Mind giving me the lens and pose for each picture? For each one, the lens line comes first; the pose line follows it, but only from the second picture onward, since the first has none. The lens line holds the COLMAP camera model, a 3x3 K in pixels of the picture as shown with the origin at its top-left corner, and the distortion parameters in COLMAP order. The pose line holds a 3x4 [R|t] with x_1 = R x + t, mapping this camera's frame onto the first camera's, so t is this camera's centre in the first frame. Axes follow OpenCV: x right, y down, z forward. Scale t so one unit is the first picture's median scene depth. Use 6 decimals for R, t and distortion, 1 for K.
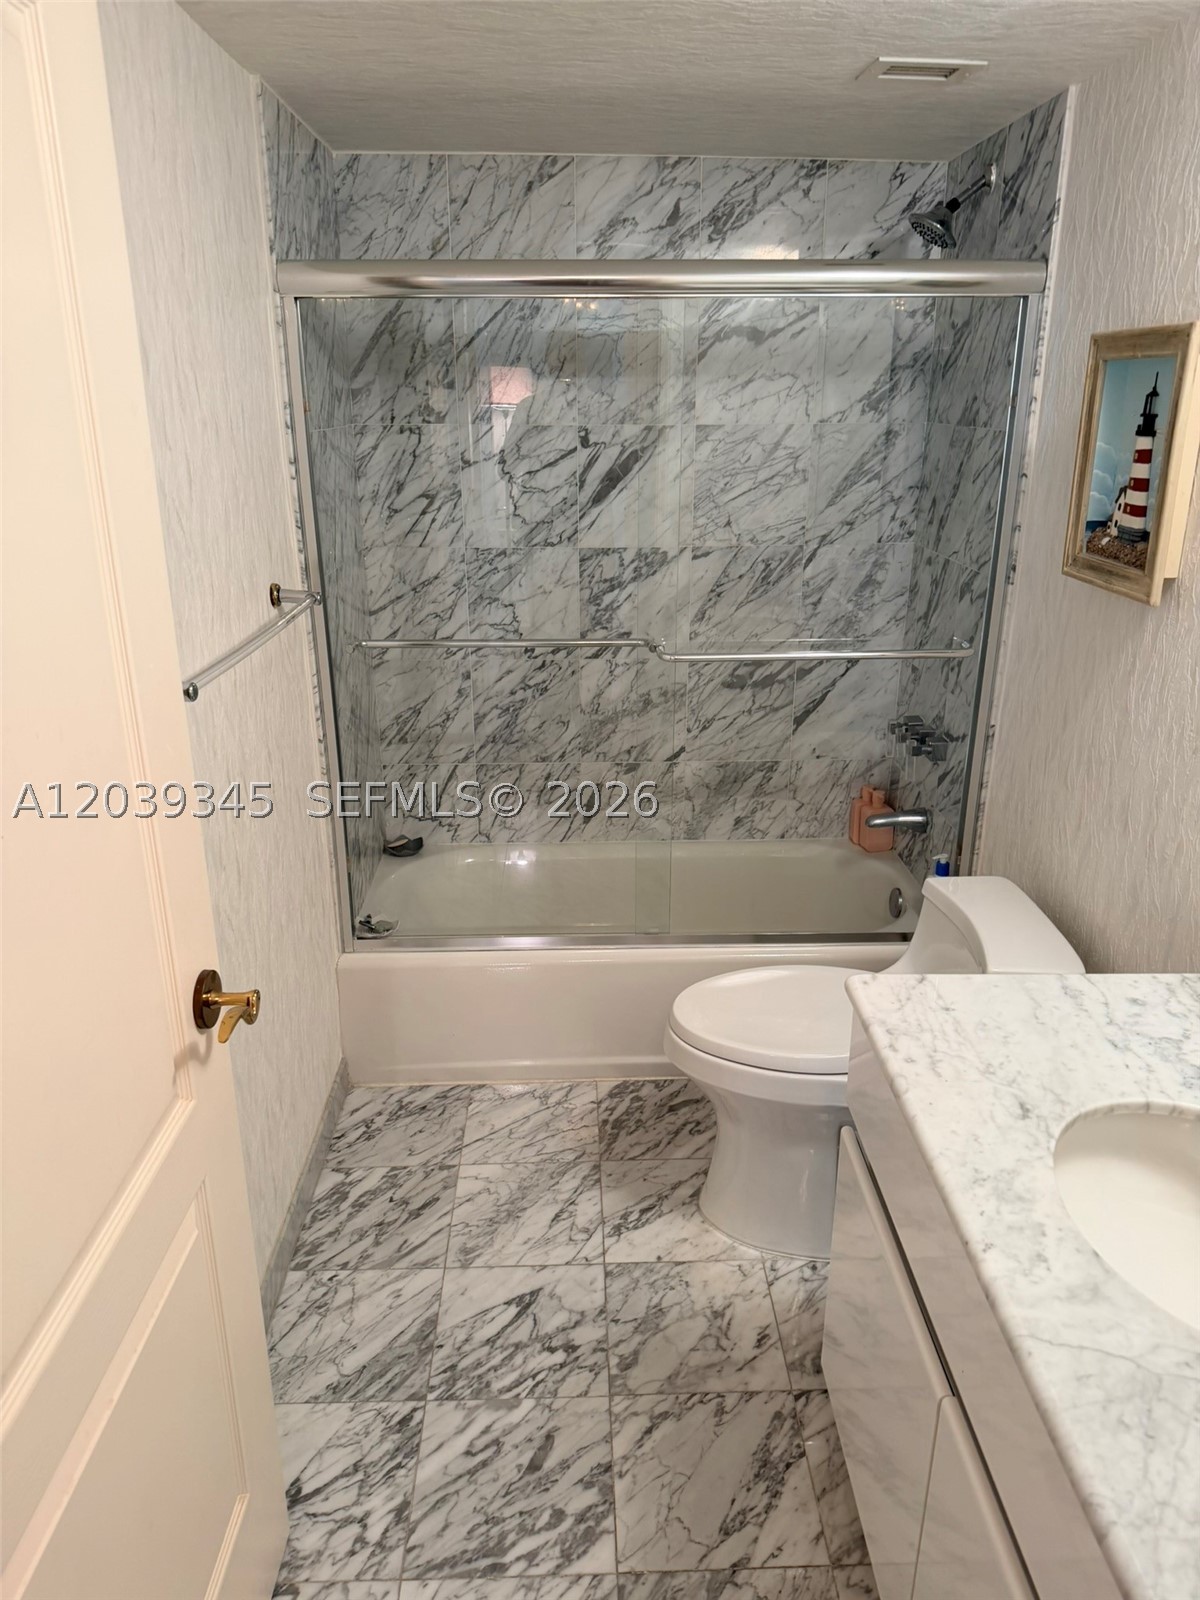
lens RADIAL K [[1119.8, 0, 598.4], [0, 1119.8, 809.7], [0, 0, 1]] dist [0.046106, -0.052859]
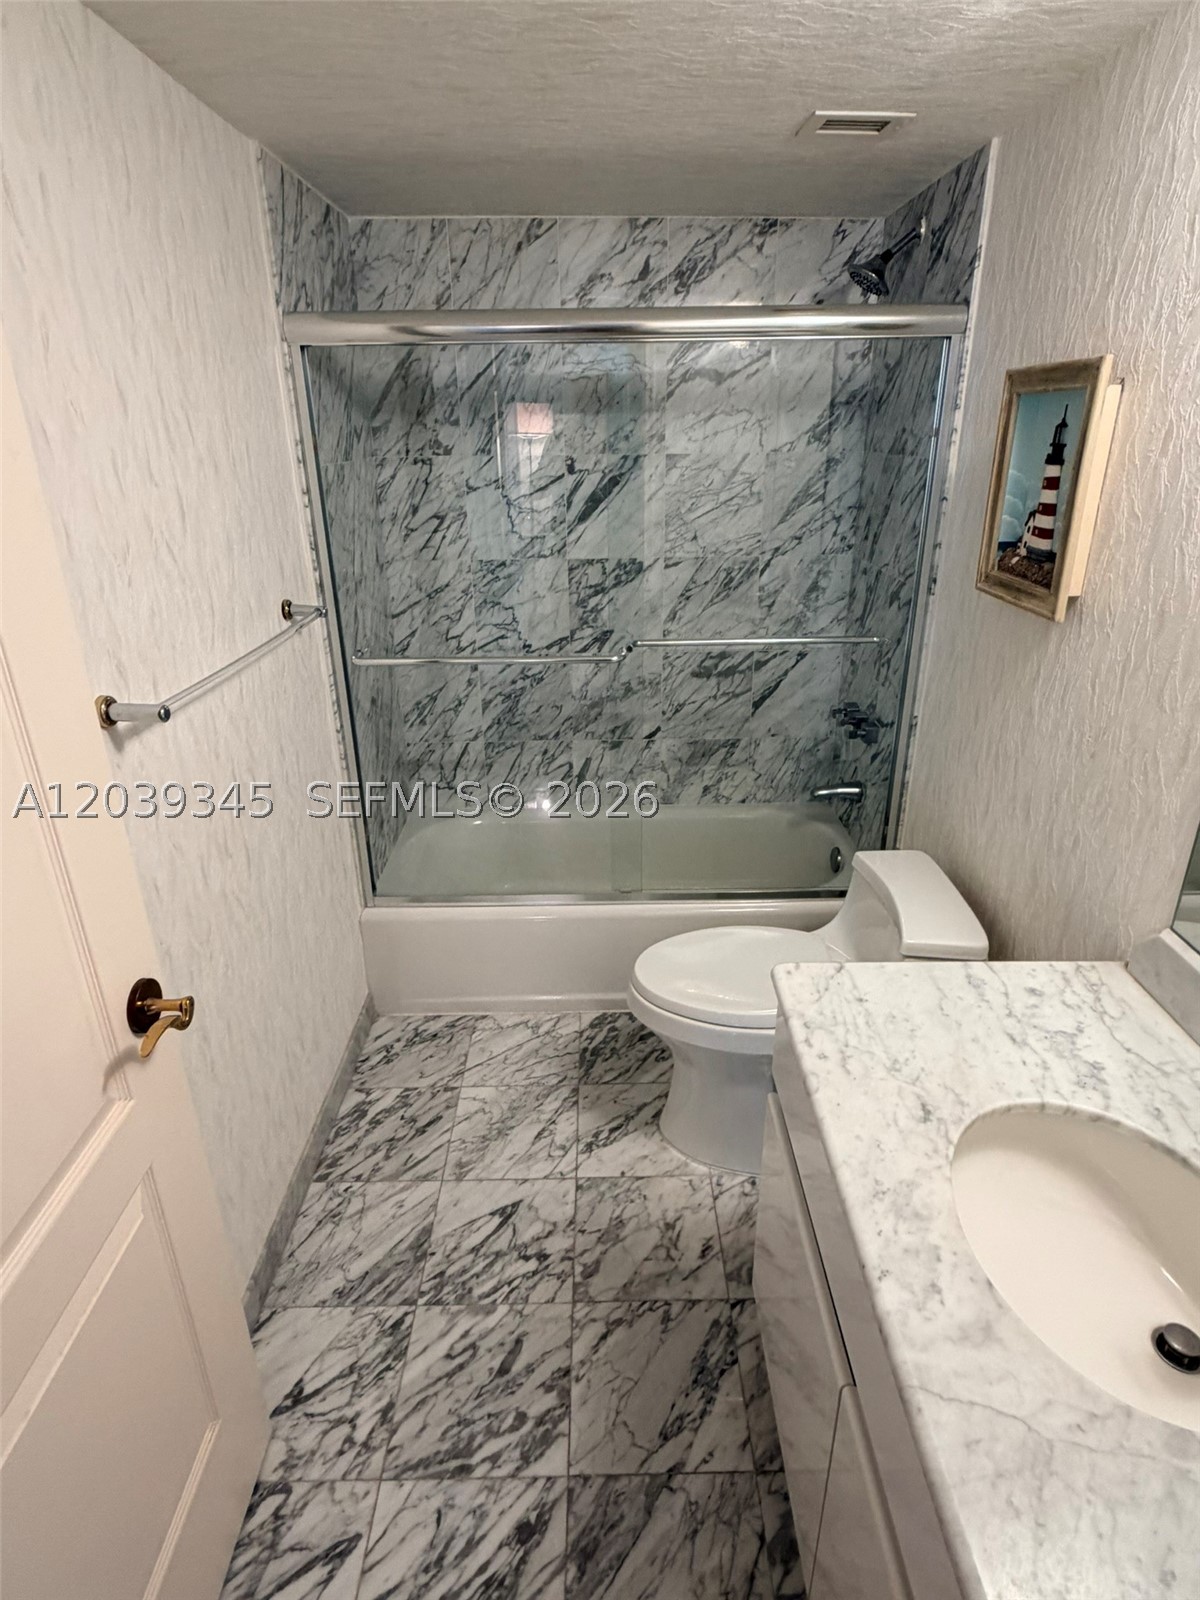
lens RADIAL K [[878.3, 0, 597.5], [0, 878.3, 799.3], [0, 0, 1]] dist [-0.000640, 0.011310]
pose [[0.999799, -0.001603, -0.019967, 0.044901], [0.002557, 0.998852, 0.047824, -0.037340], [0.019867, -0.047866, 0.998656, 0.095648]]
